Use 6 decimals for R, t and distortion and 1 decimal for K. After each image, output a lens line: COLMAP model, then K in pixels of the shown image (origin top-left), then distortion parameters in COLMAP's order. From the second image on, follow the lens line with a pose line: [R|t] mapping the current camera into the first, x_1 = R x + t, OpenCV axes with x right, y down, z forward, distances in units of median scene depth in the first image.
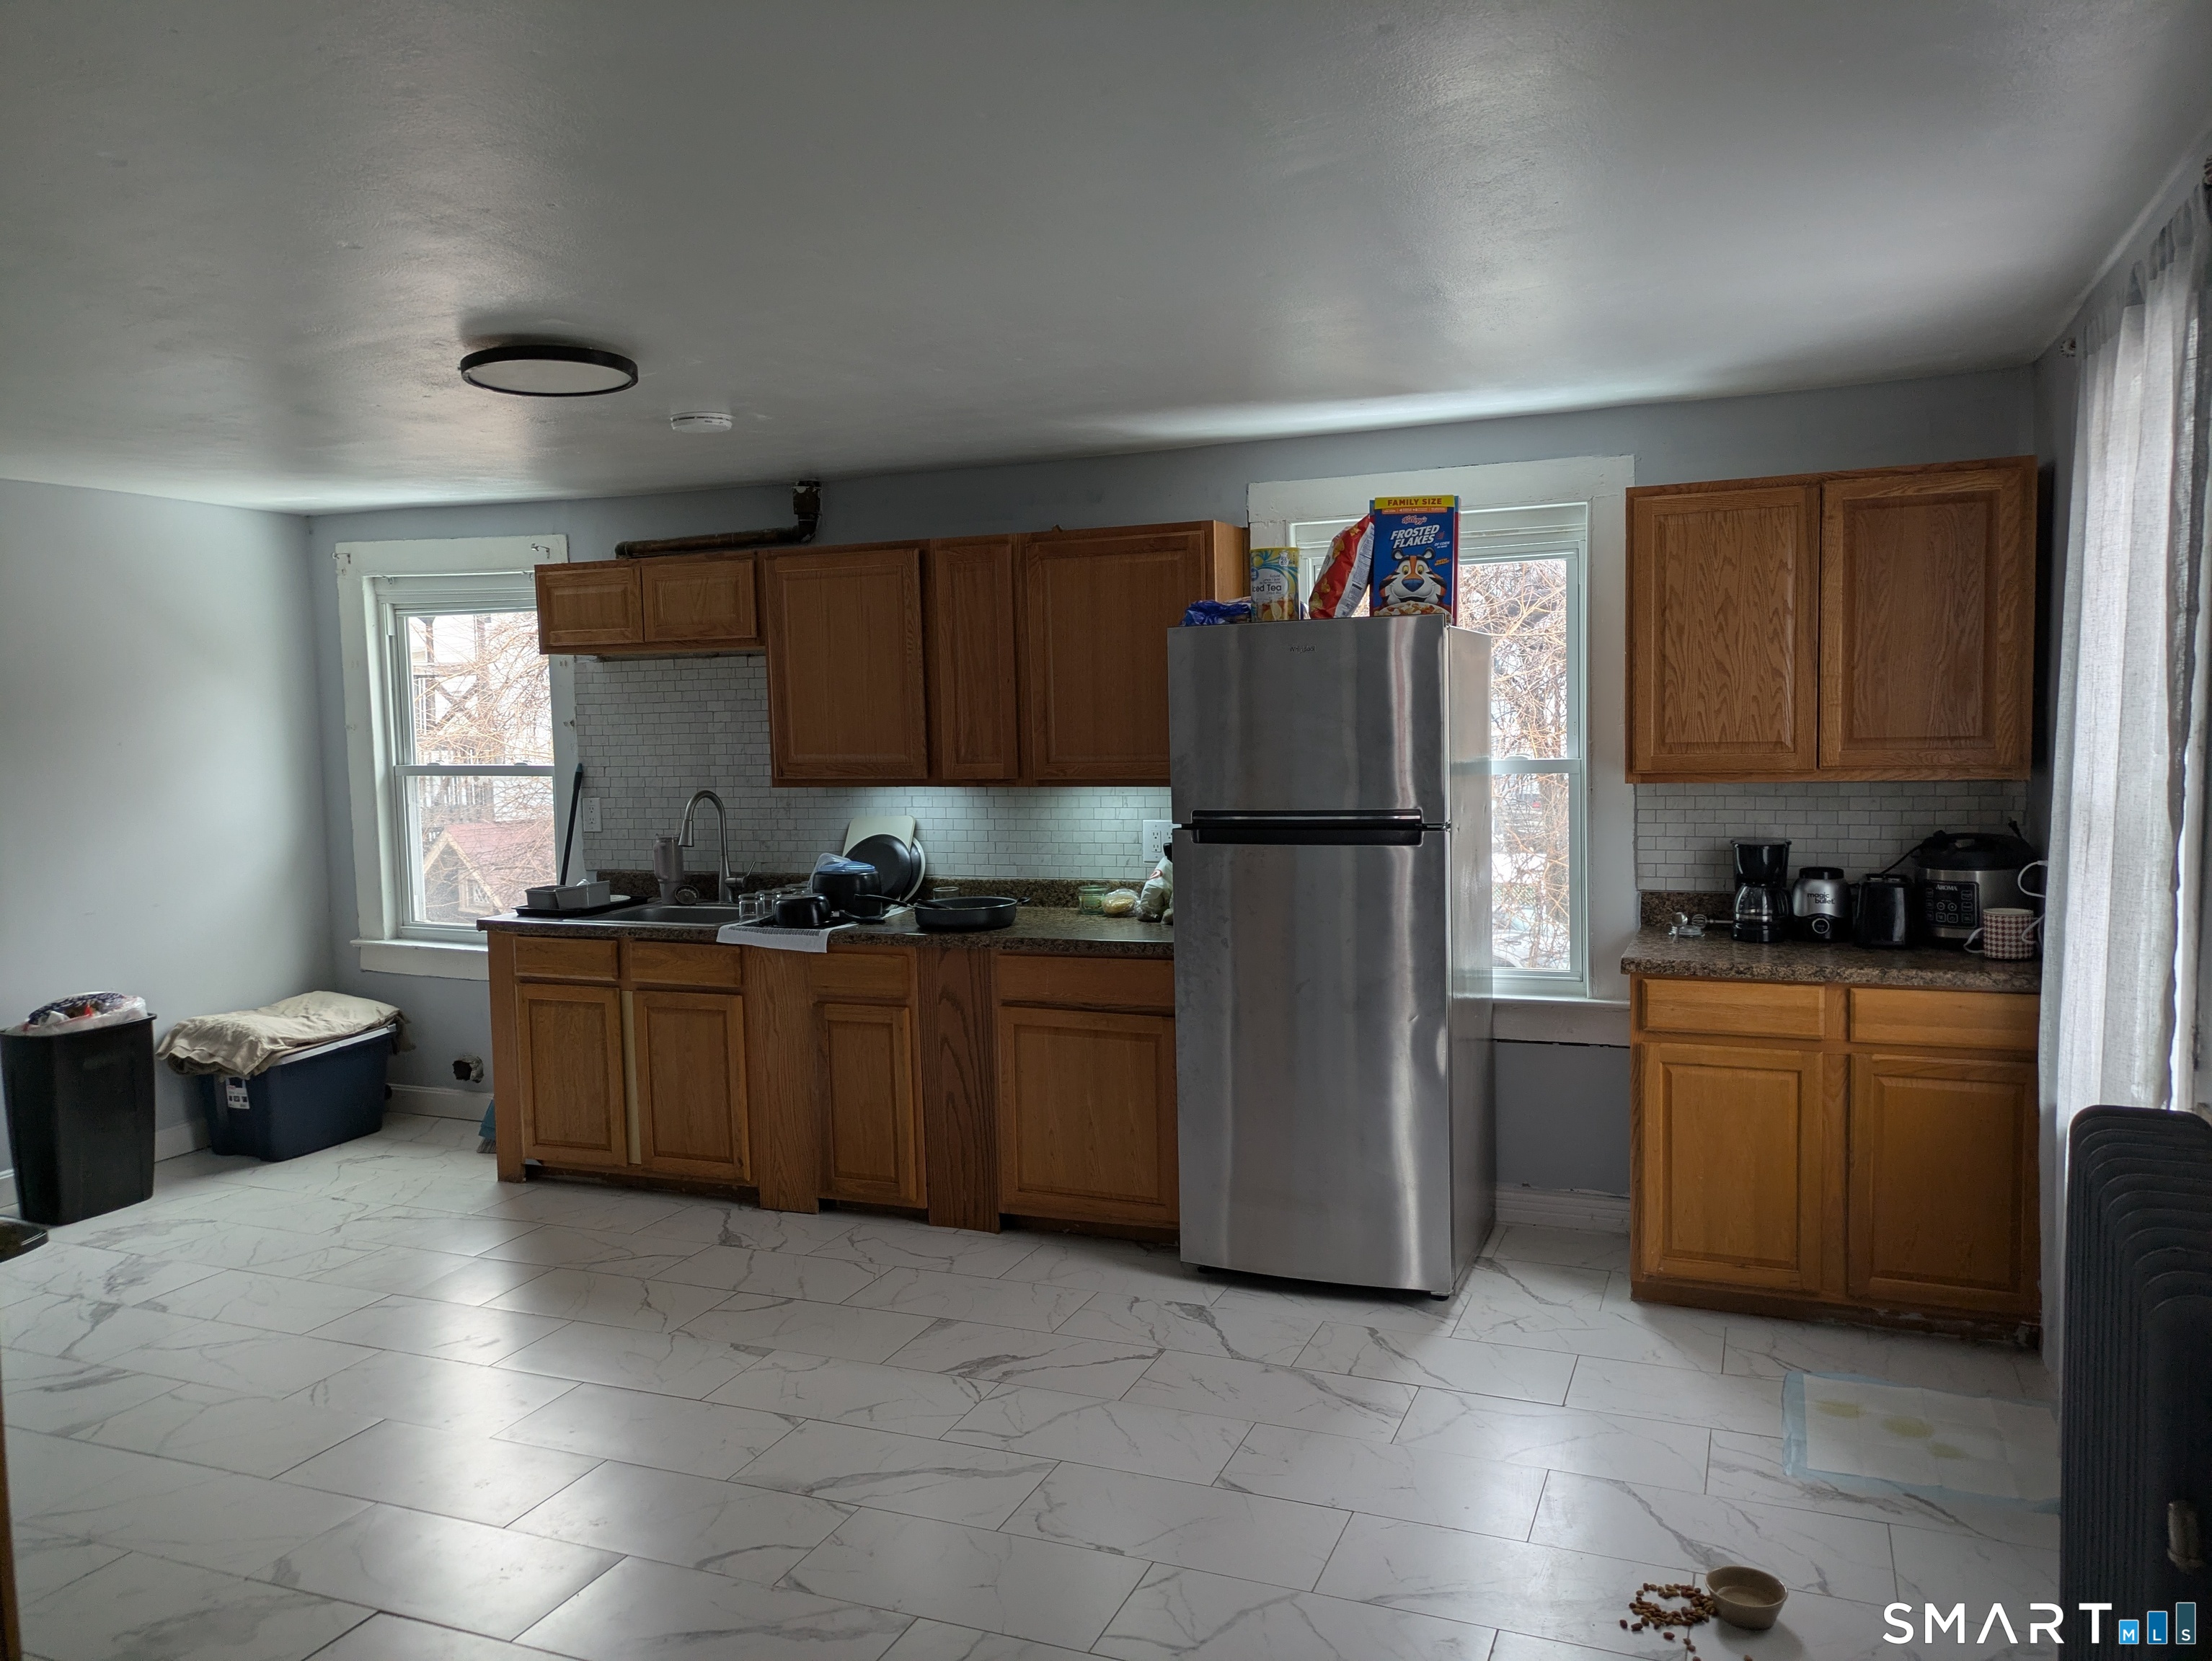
lens RADIAL K [[1628.2, 0, 1096.9], [0, 1628.2, 831.9], [0, 0, 1]] dist [0.022360, -0.000375]
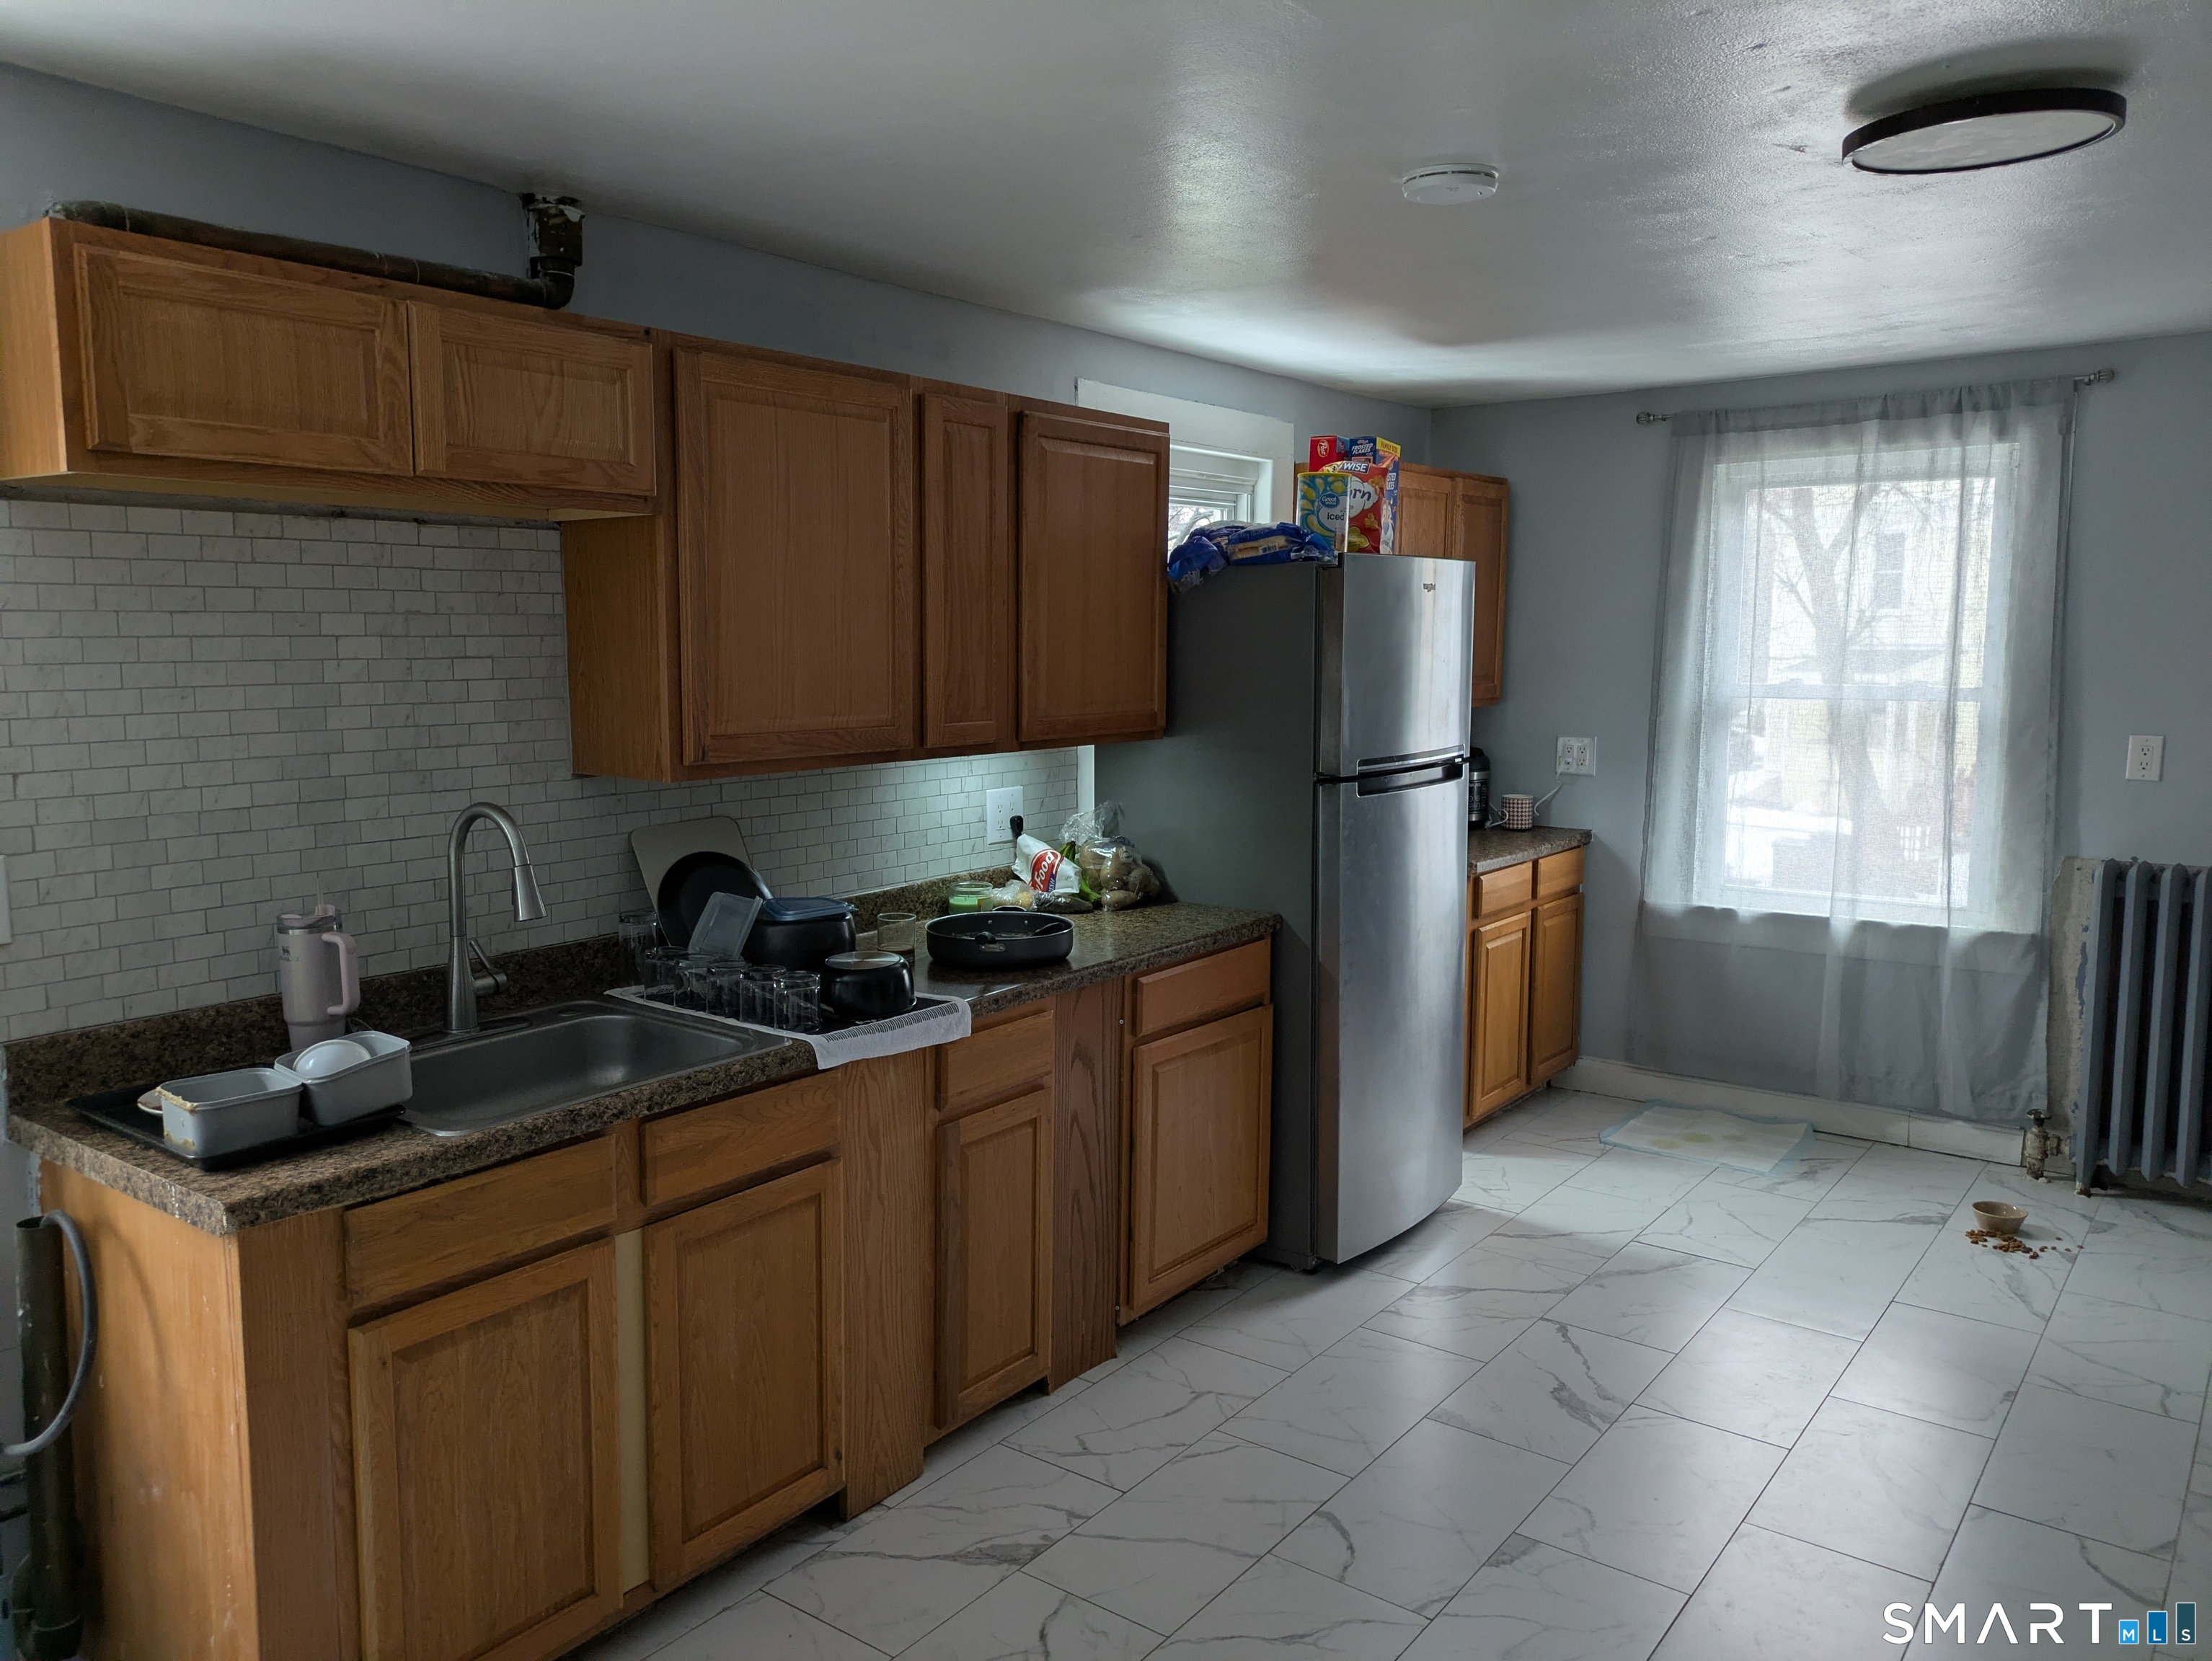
lens RADIAL K [[1628.2, 0, 1095.1], [0, 1628.2, 825.0], [0, 0, 1]] dist [0.022360, -0.000375]
pose [[0.260152, -0.089684, 0.961394, -0.693524], [0.070712, 0.994773, 0.073664, -0.043757], [-0.962975, 0.048819, 0.265134, 0.743229]]
